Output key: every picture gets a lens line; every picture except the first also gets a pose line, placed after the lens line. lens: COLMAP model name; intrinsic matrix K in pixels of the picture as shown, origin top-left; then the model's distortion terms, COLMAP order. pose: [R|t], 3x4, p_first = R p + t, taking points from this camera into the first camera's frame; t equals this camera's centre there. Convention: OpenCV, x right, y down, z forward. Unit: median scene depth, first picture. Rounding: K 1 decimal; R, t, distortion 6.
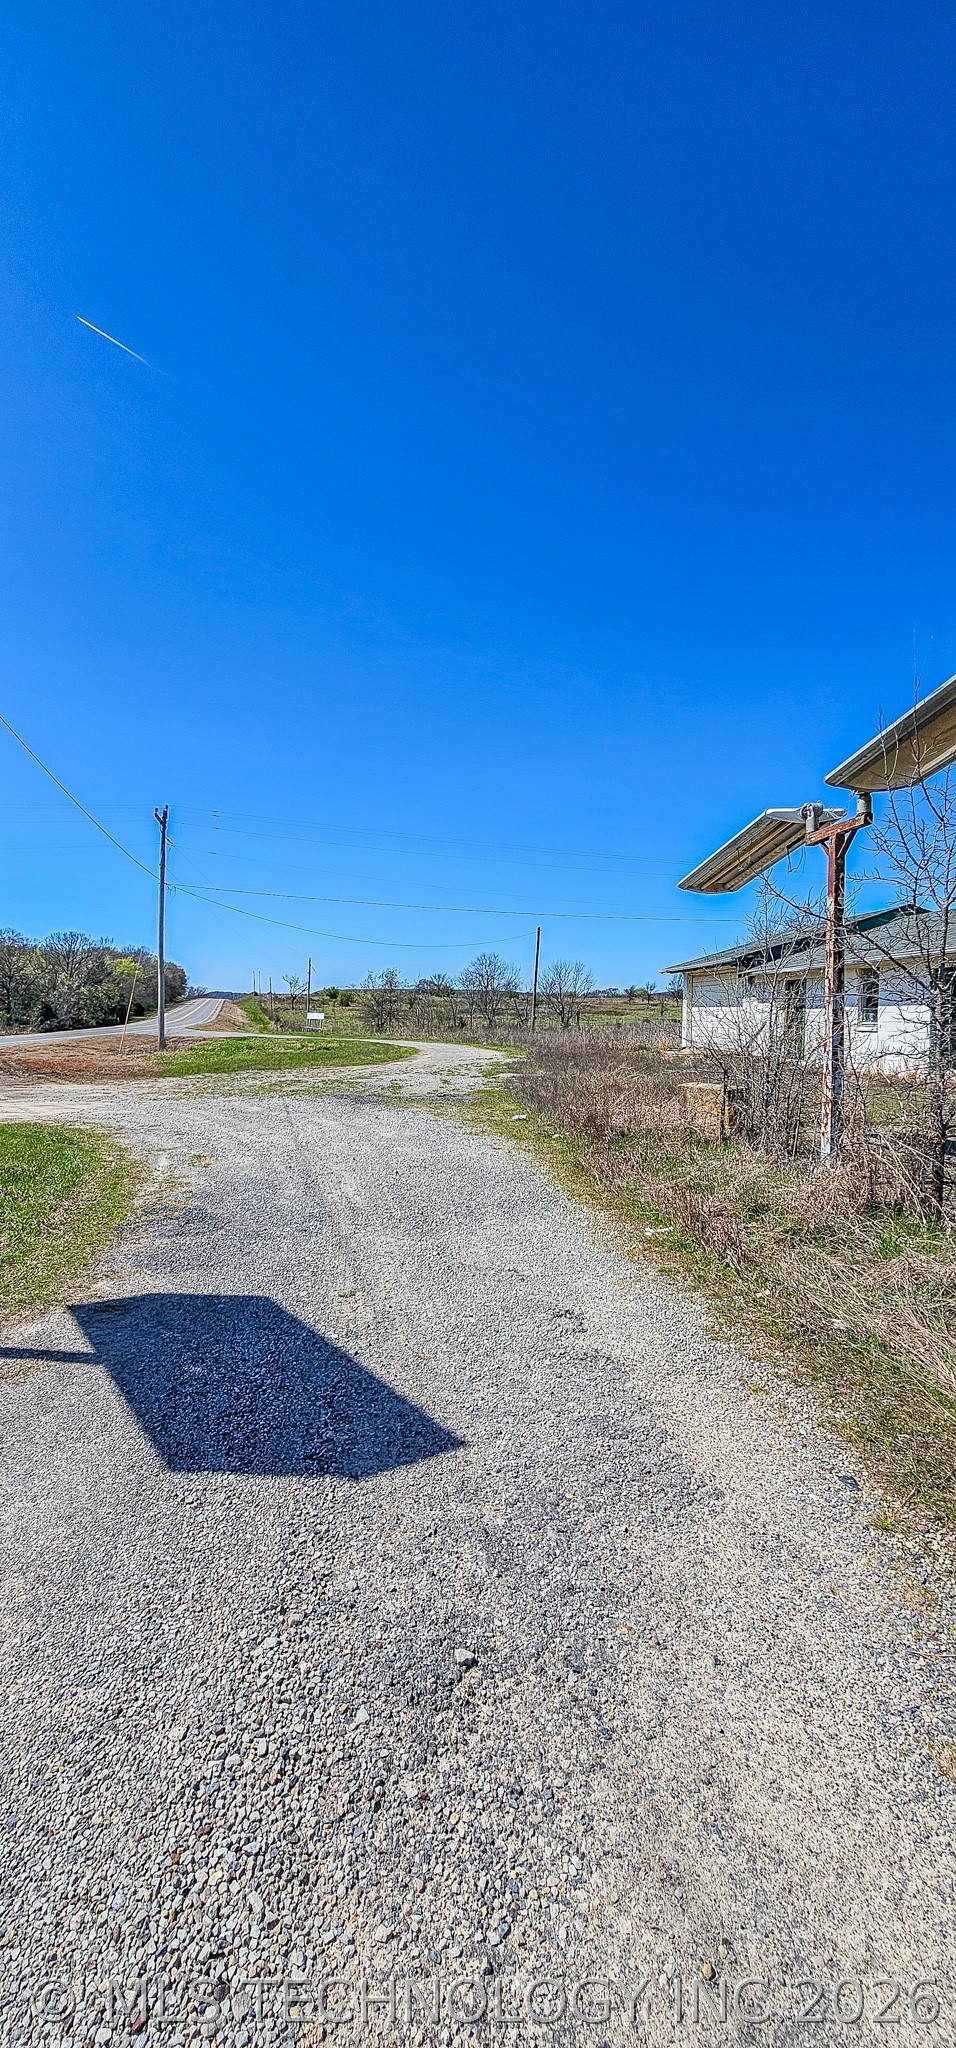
lens RADIAL K [[835.9, 0, 468.9], [0, 835.9, 1035.9], [0, 0, 1]] dist [-0.003772, 0.002133]
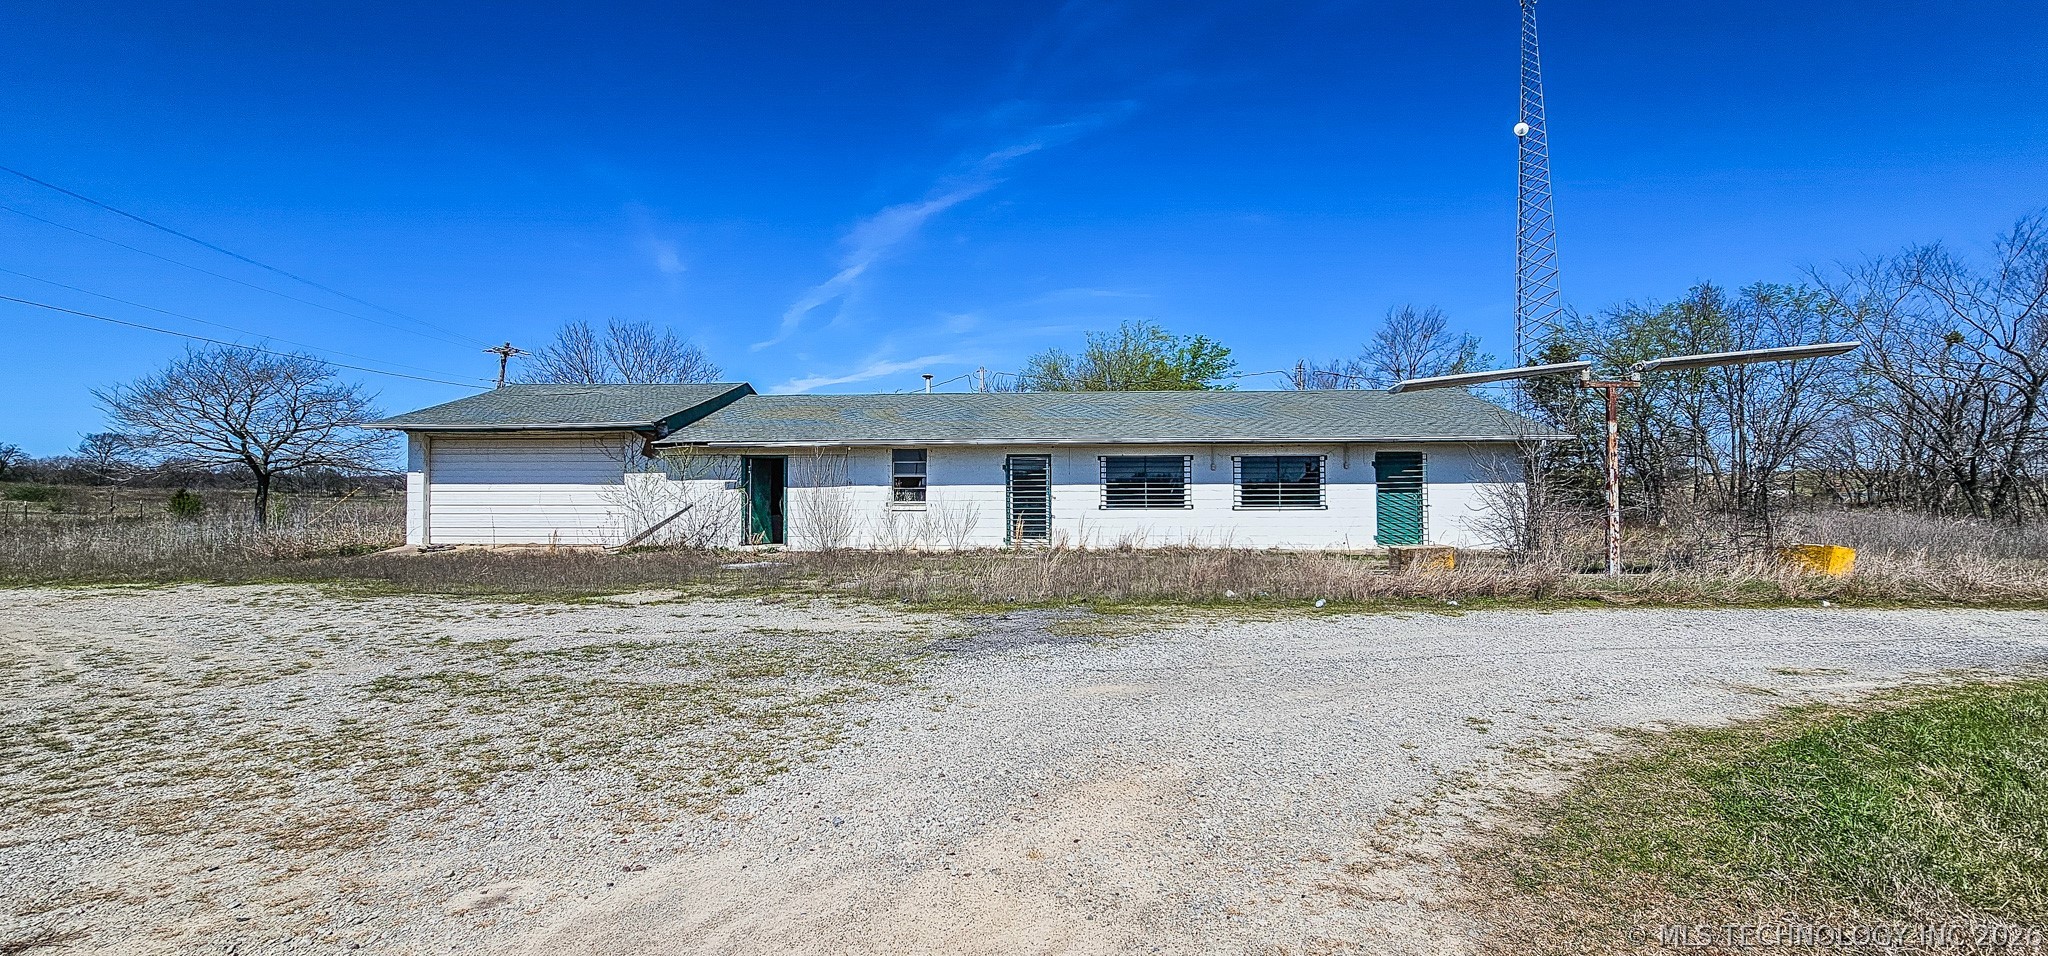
lens RADIAL K [[835.9, 0, 1037.4], [0, 835.9, 487.7], [0, 0, 1]] dist [-0.003772, 0.002133]
pose [[0.140428, 0.010373, 0.990037, -2.575724], [0.028194, 0.999498, -0.014471, -0.068689], [-0.989689, 0.029945, 0.140065, 3.402703]]
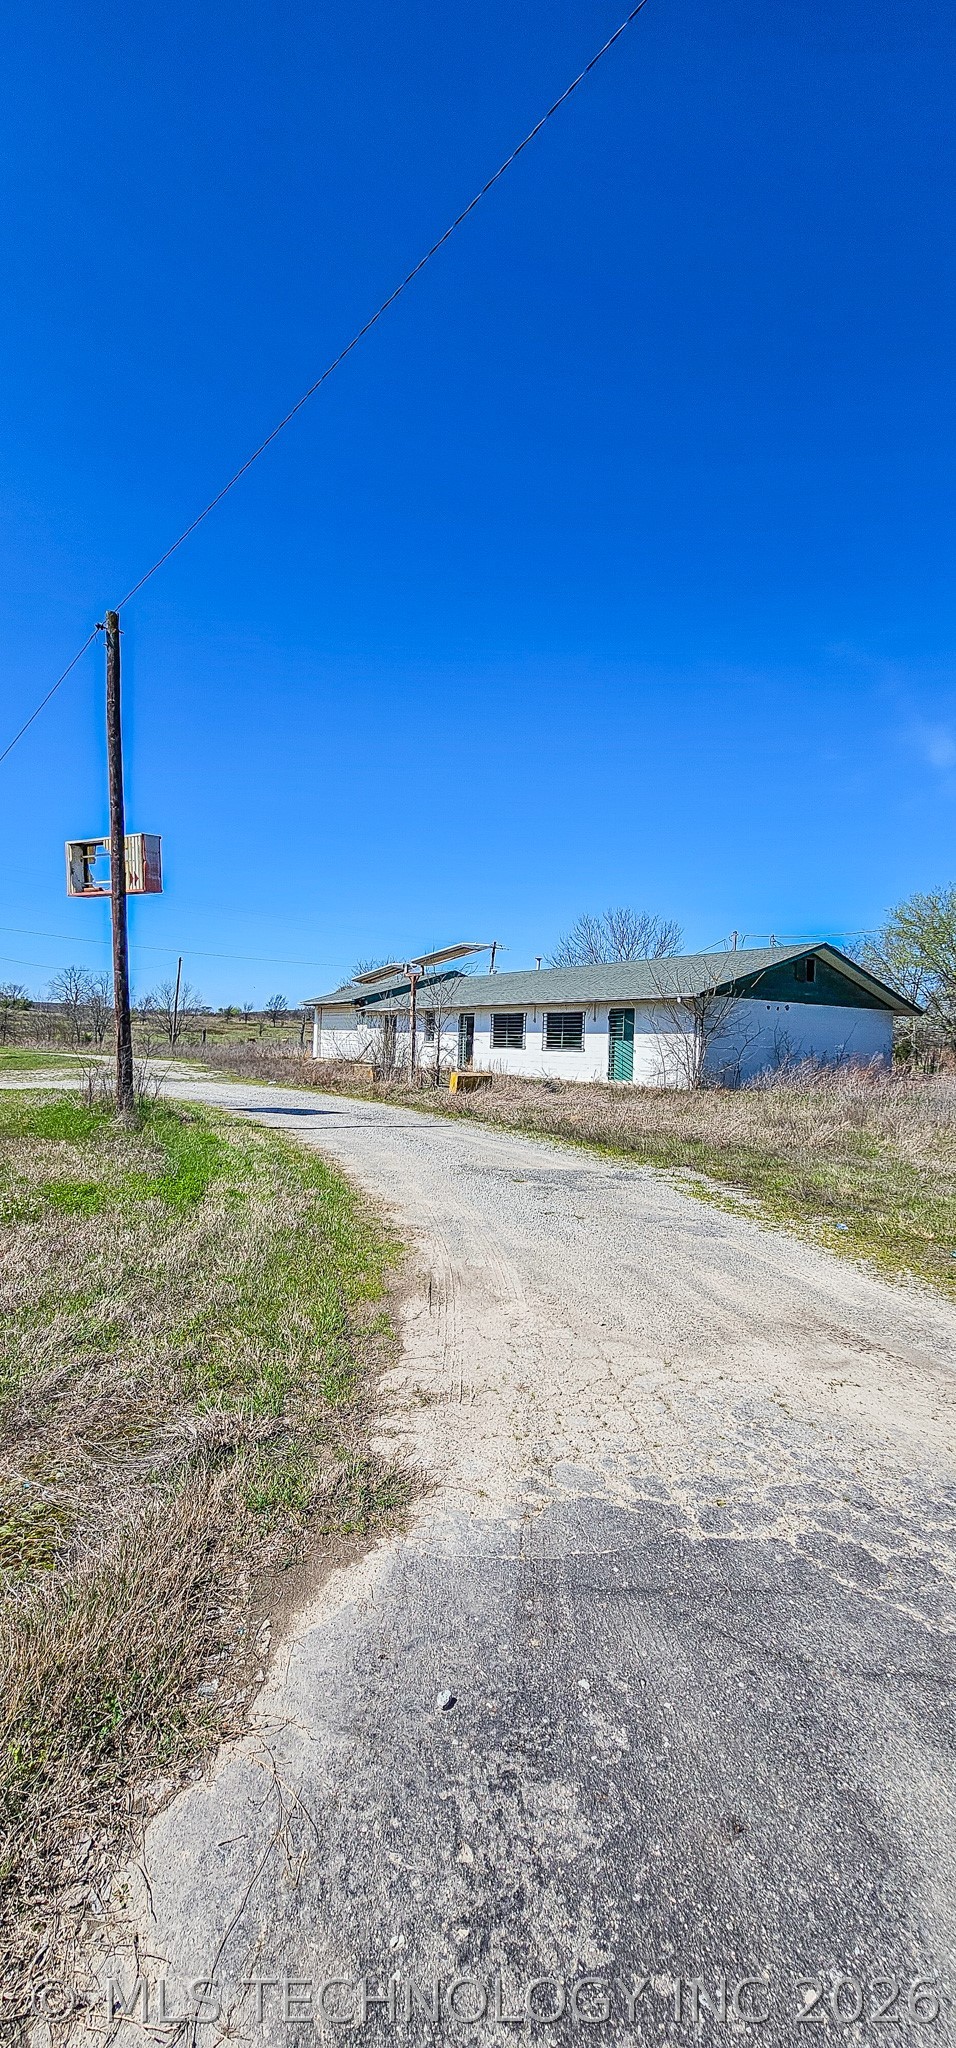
lens RADIAL K [[835.9, 0, 468.5], [0, 835.9, 1032.0], [0, 0, 1]] dist [-0.003772, 0.002133]
pose [[0.886085, 0.021424, 0.463028, -1.356027], [-0.008307, 0.999505, -0.030349, 0.086719], [-0.463449, 0.023045, 0.885824, -3.069478]]
